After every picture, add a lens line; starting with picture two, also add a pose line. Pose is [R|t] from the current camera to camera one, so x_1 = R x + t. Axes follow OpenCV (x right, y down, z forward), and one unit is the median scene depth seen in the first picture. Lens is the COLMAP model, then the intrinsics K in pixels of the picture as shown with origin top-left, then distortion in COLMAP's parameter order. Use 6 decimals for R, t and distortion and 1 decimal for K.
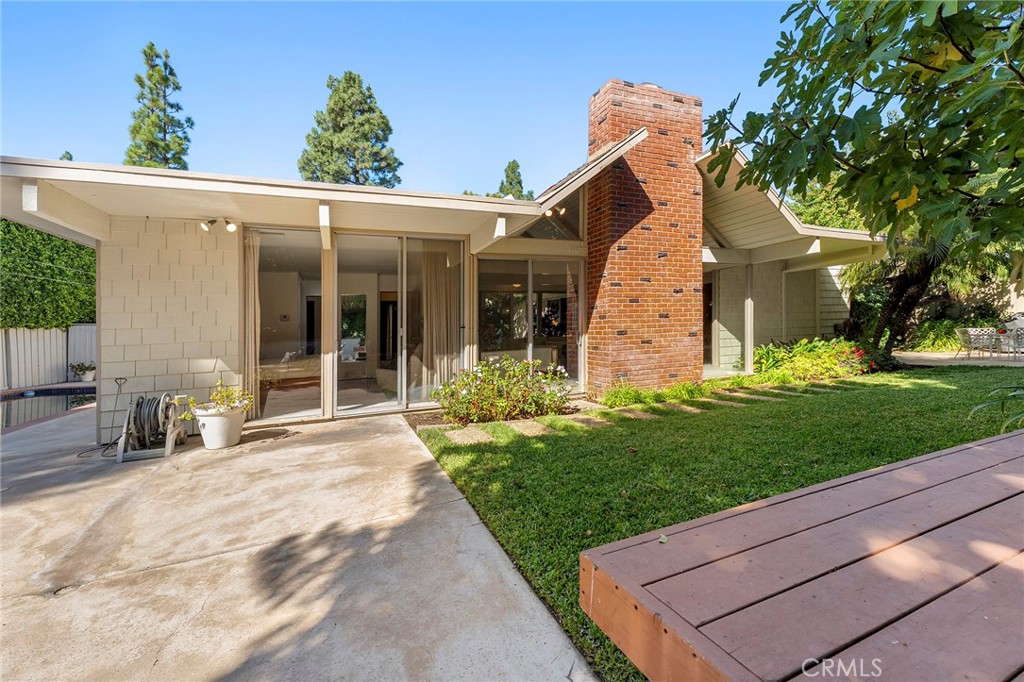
lens RADIAL K [[411.5, 0, 512.0], [0, 411.5, 341.0], [0, 0, 1]] dist [0.000299, 0.000206]
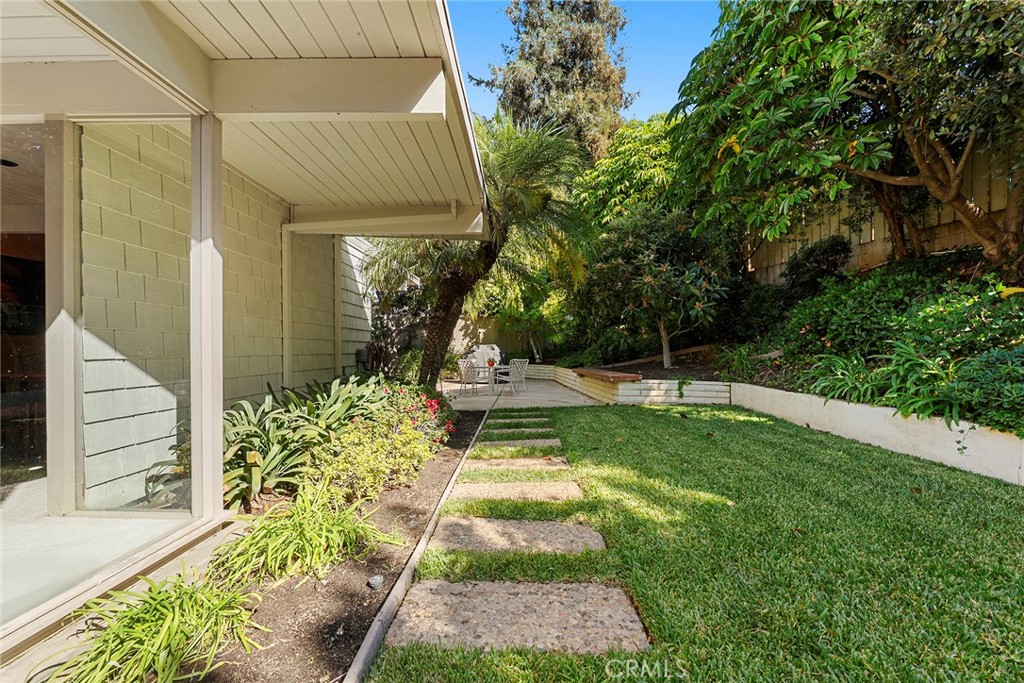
lens RADIAL K [[422.5, 0, 515.1], [0, 422.5, 365.0], [0, 0, 1]] dist [0.000338, -0.000009]
pose [[0.385828, 0.001274, 0.922570, 0.317589], [0.005620, 0.999977, -0.003731, -0.016500], [-0.922554, 0.006624, 0.385812, 0.563387]]
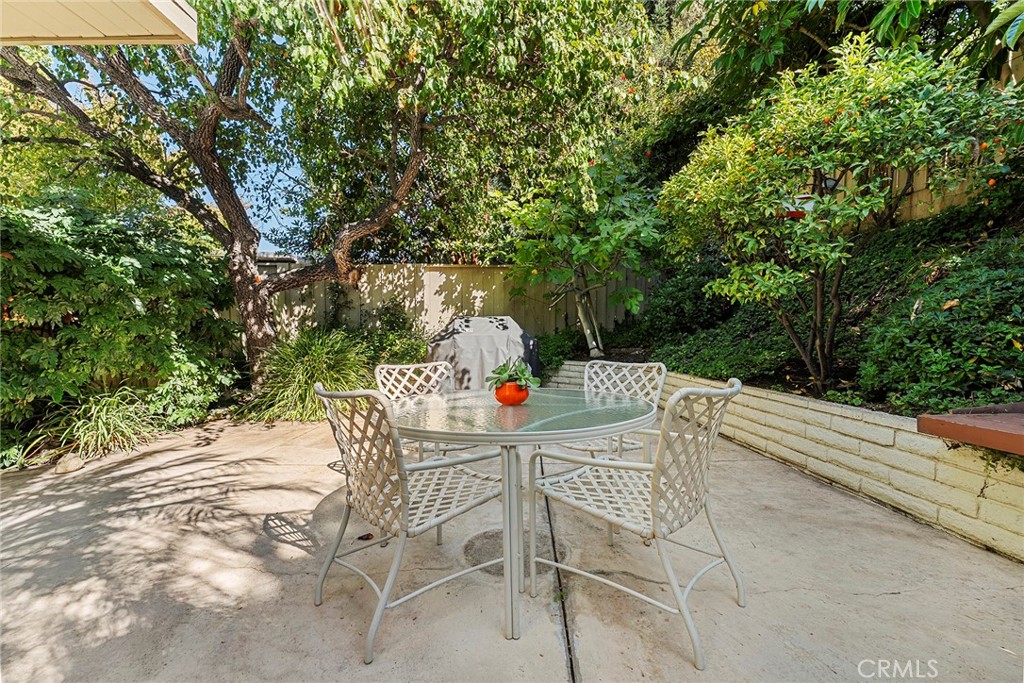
lens RADIAL K [[422.1, 0, 511.7], [0, 422.1, 333.0], [0, 0, 1]] dist [0.000275, 0.000014]
pose [[0.391943, 0.033565, 0.919377, 0.987045], [0.007611, 0.999182, -0.039723, -0.041830], [-0.919958, 0.022567, 0.391367, 0.901823]]
